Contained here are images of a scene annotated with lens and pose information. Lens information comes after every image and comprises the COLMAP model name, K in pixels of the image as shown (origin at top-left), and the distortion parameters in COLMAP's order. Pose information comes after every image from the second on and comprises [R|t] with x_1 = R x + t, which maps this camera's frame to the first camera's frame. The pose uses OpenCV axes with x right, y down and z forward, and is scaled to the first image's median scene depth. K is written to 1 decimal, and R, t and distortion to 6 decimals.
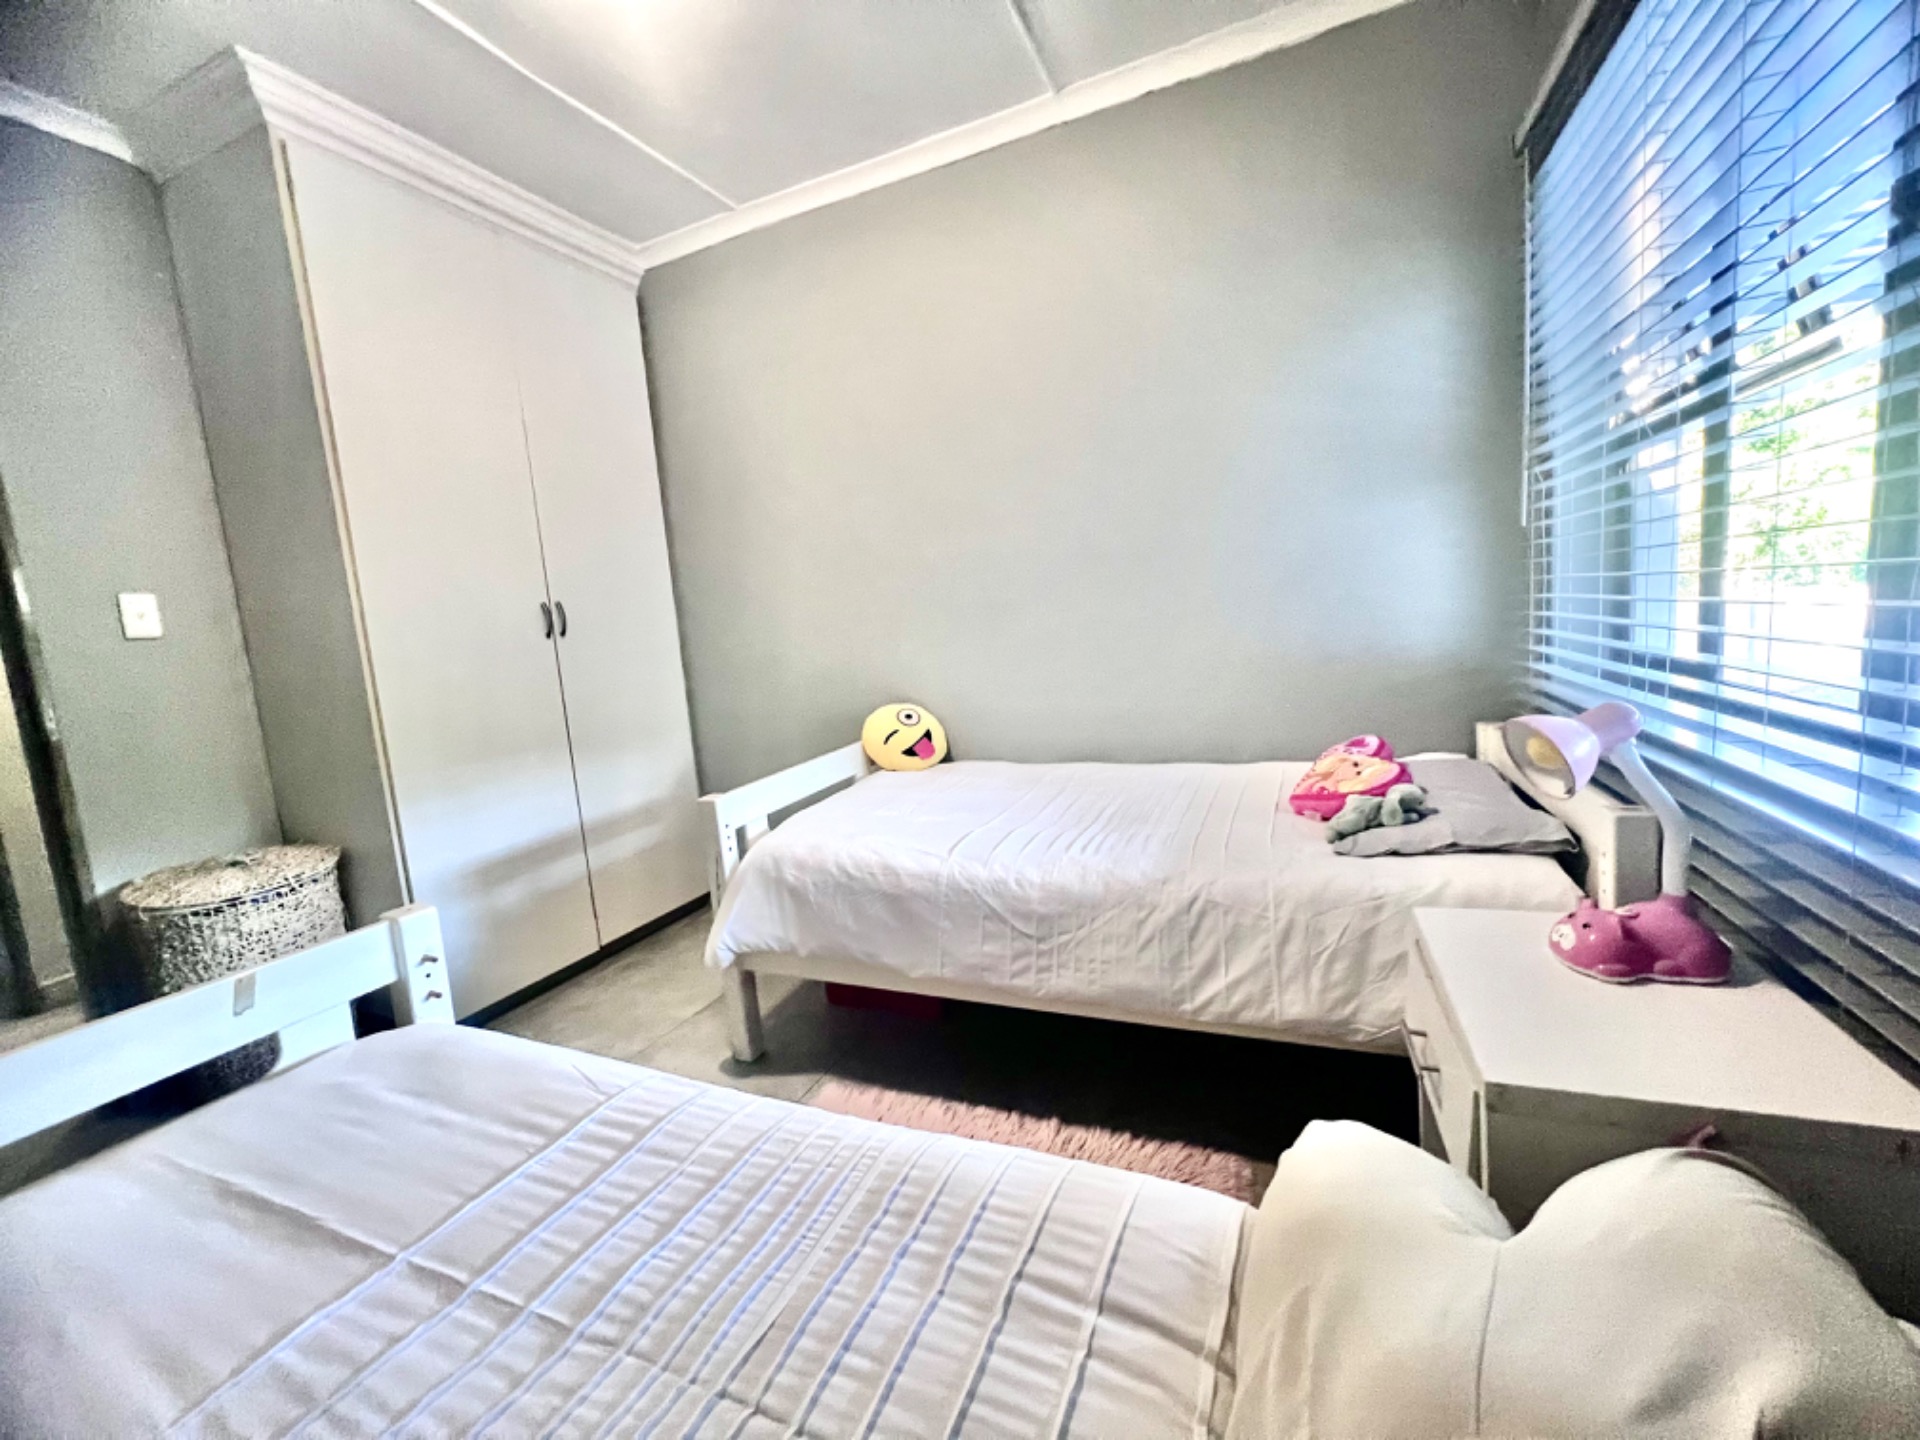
lens RADIAL K [[774.1, 0, 956.7], [0, 774.1, 717.6], [0, 0, 1]] dist [0.001685, -0.000361]
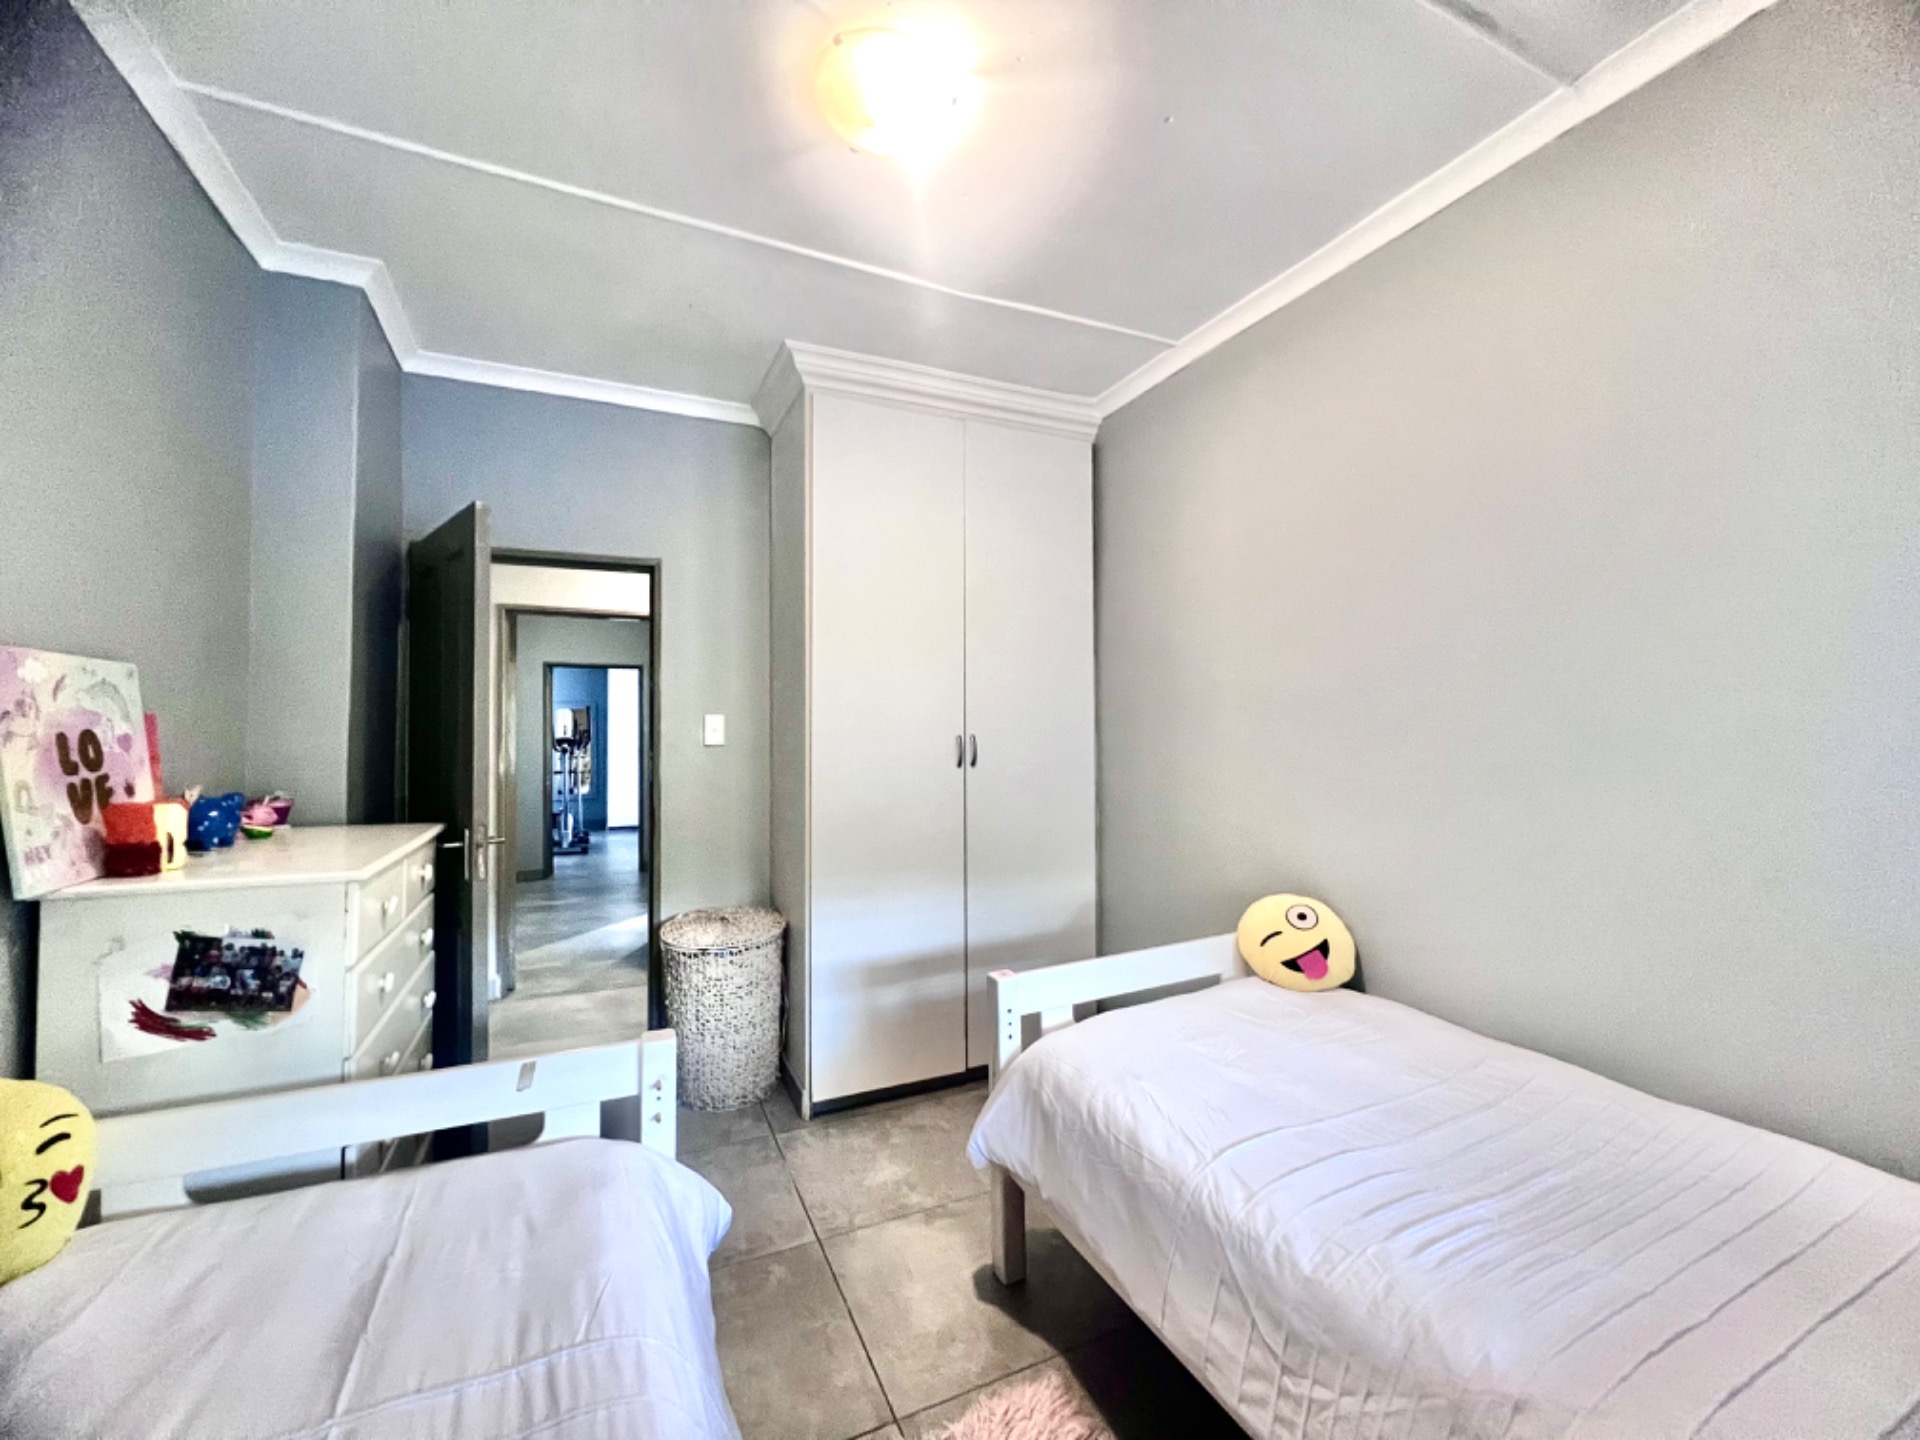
lens RADIAL K [[775.5, 0, 960.8], [0, 775.5, 714.5], [0, 0, 1]] dist [-0.001029, 0.000925]
pose [[0.748732, 0.069385, -0.659232, 0.240889], [-0.139560, 0.988716, -0.054444, -0.148626], [0.648015, 0.132766, 0.749966, 0.218564]]
